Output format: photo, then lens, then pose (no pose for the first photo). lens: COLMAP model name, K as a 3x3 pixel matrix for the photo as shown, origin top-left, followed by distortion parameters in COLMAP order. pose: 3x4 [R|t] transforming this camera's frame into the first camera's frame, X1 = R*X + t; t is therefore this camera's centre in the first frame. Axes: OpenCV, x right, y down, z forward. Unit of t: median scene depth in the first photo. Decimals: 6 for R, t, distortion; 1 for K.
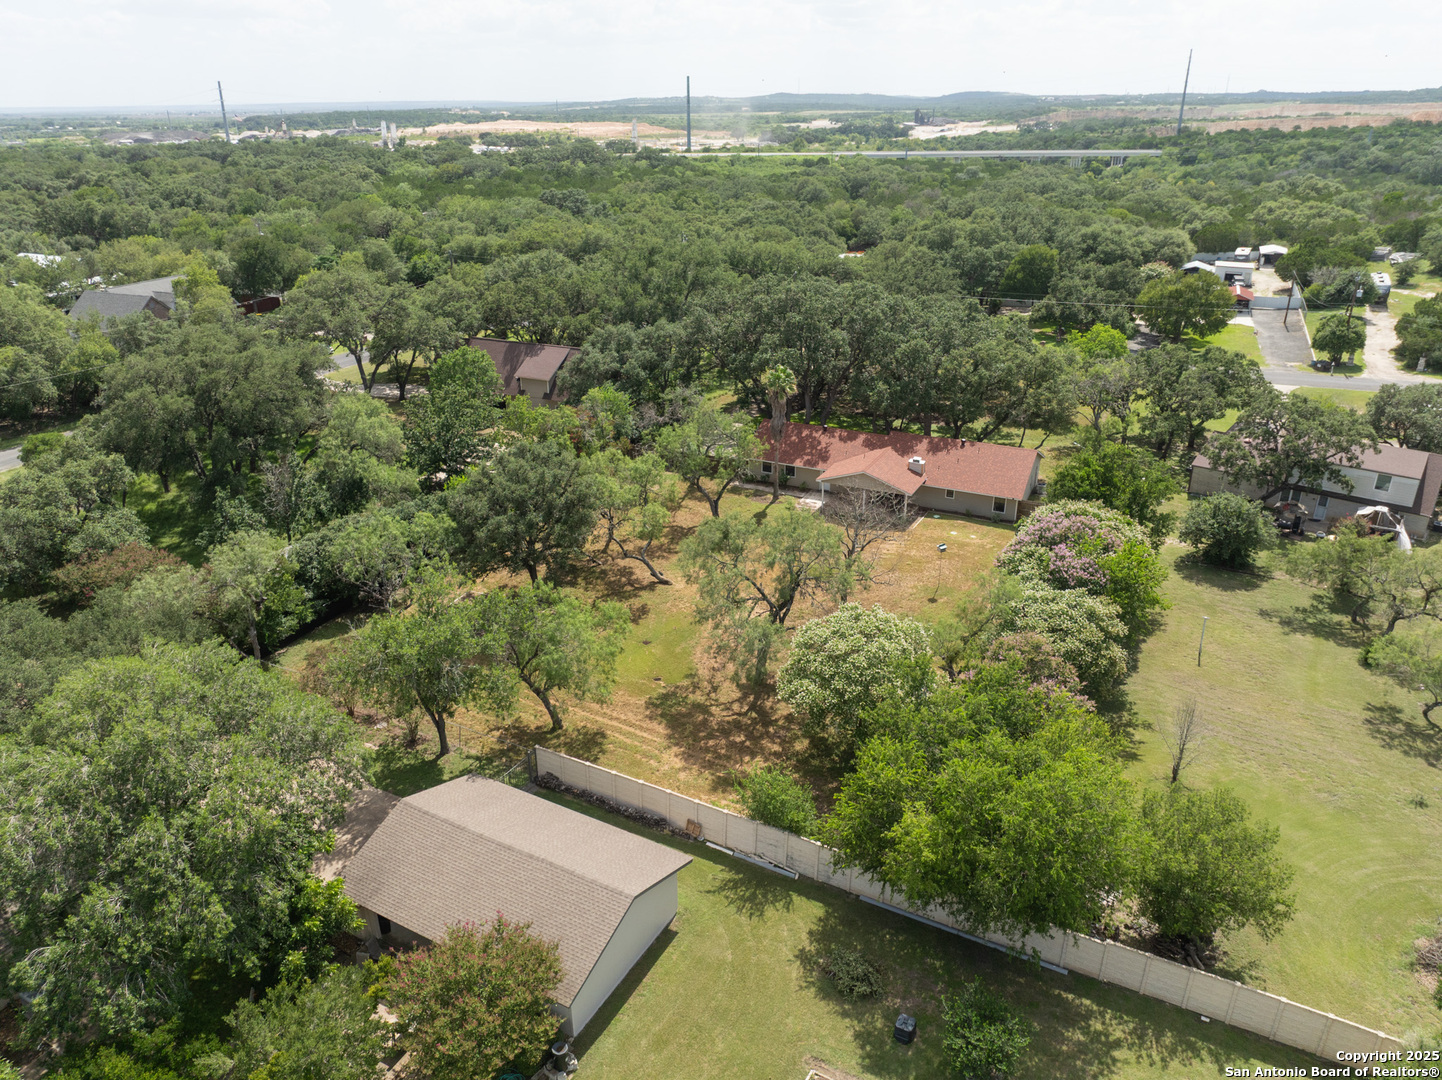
lens RADIAL K [[1053.9, 0, 743.6], [0, 1053.9, 539.4], [0, 0, 1]] dist [-0.059543, 0.032057]
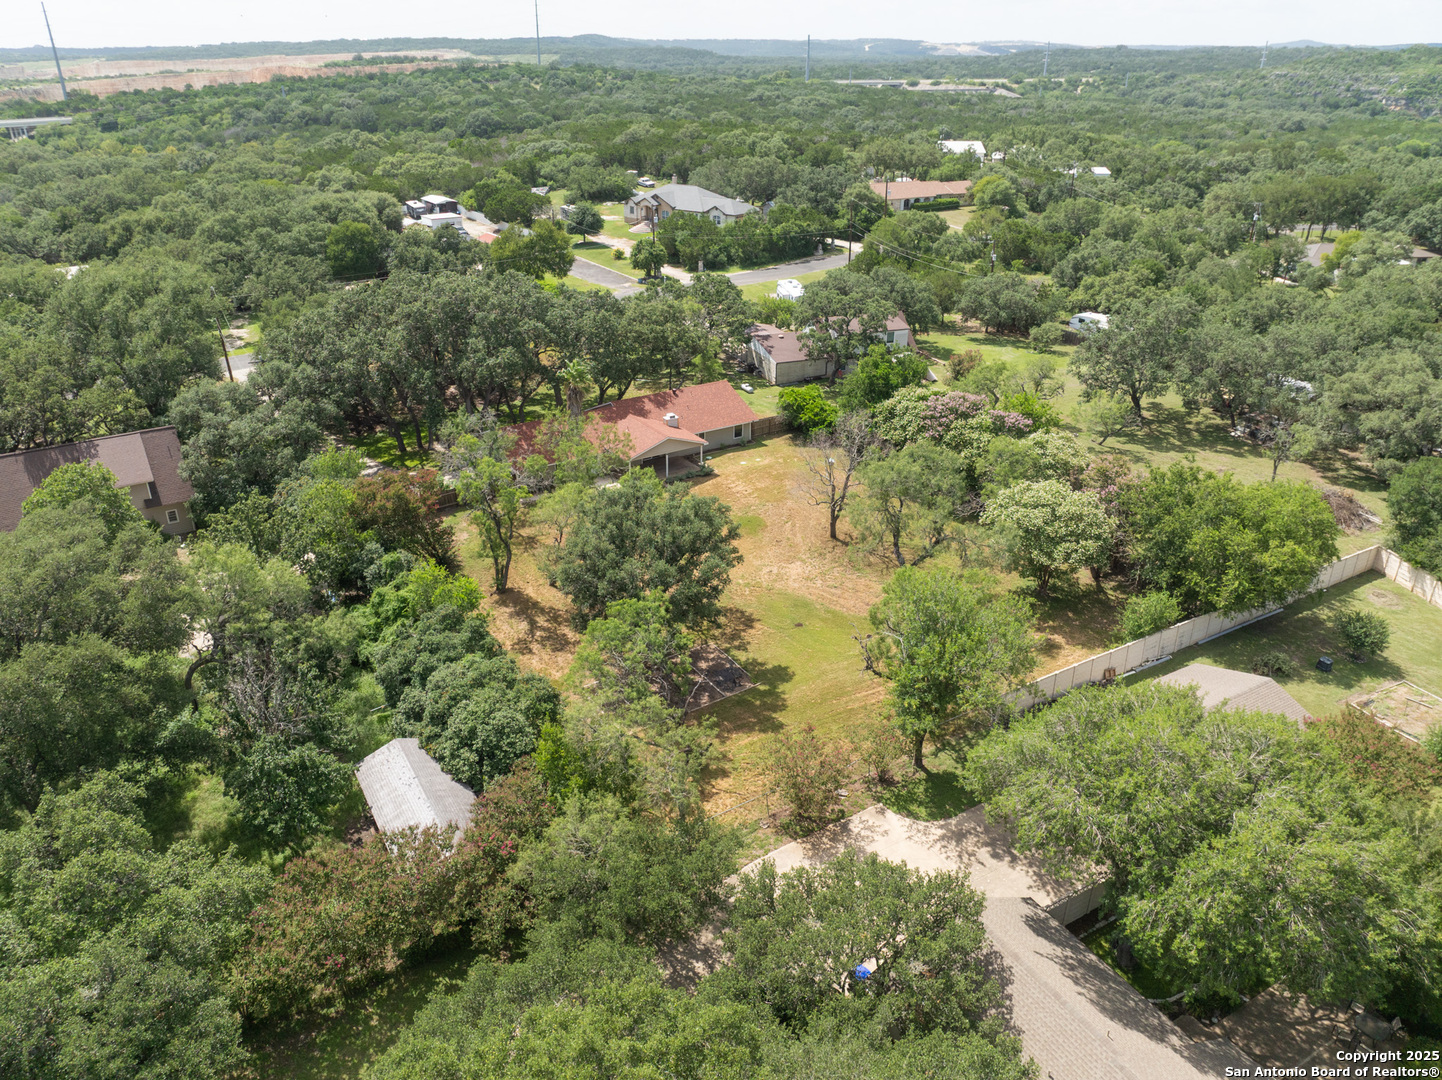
lens RADIAL K [[1053.9, 0, 743.6], [0, 1053.9, 539.4], [0, 0, 1]] dist [-0.059543, 0.032057]
pose [[0.500472, -0.359189, 0.787725, -0.324274], [0.329126, 0.920497, 0.210624, -0.075942], [-0.800752, 0.153849, 0.578901, 0.162178]]
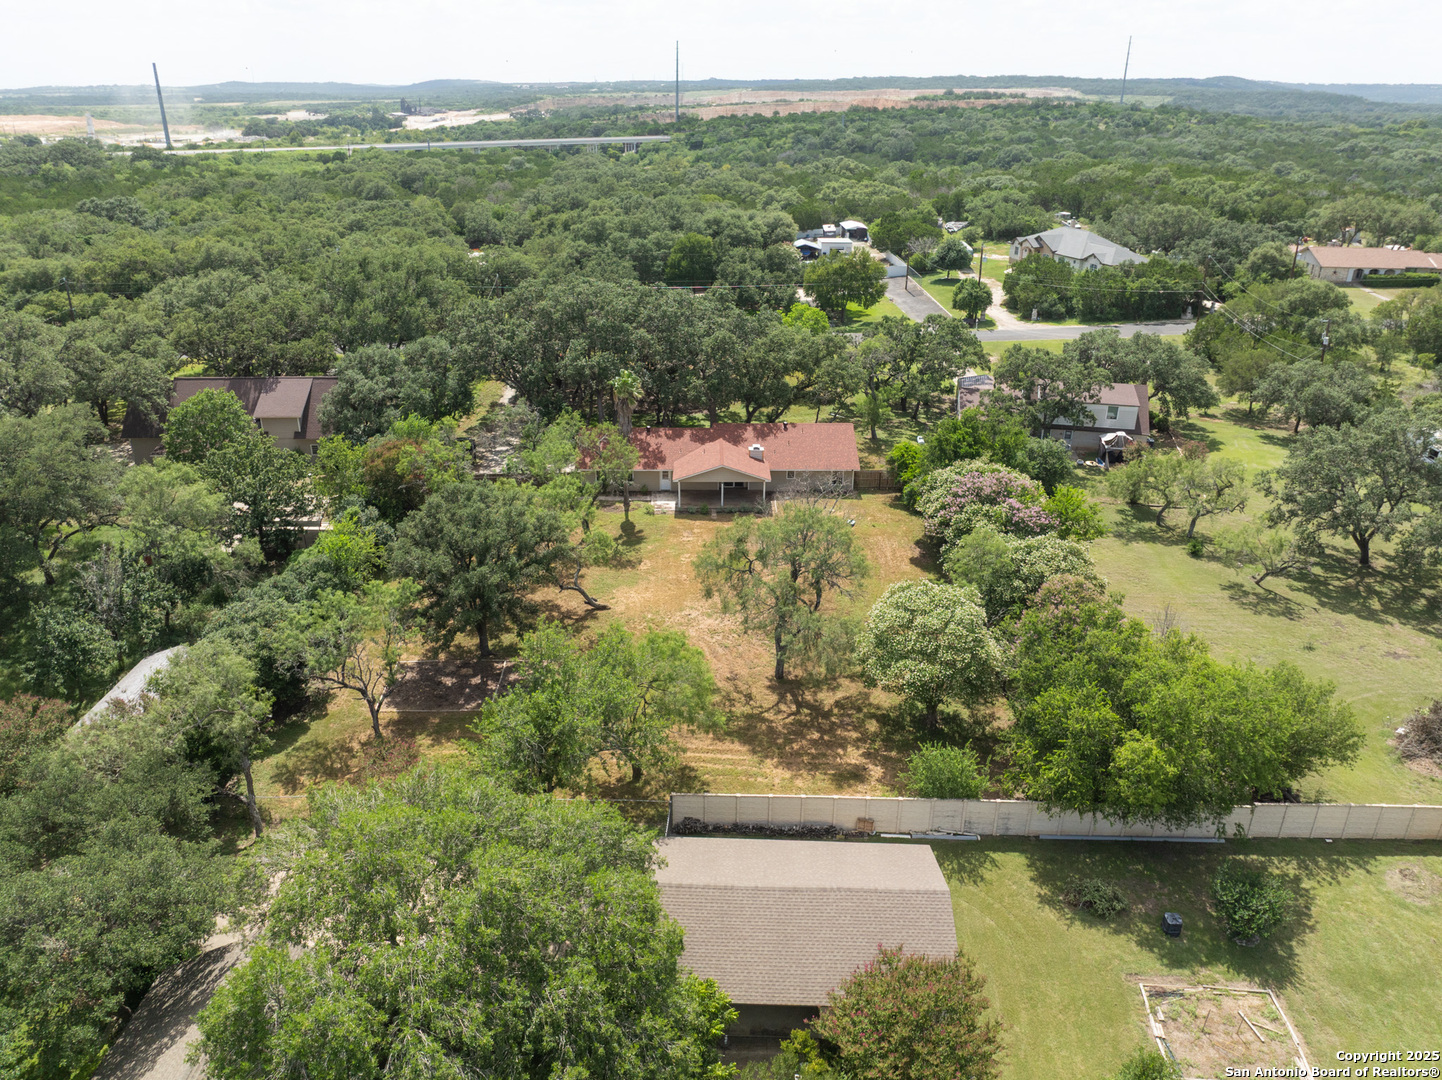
lens RADIAL K [[1053.9, 0, 743.6], [0, 1053.9, 539.4], [0, 0, 1]] dist [-0.059543, 0.032057]
pose [[0.885350, -0.173026, 0.431529, -0.147414], [0.168387, 0.984489, 0.049268, -0.018619], [-0.433360, 0.029044, 0.900753, 0.033487]]
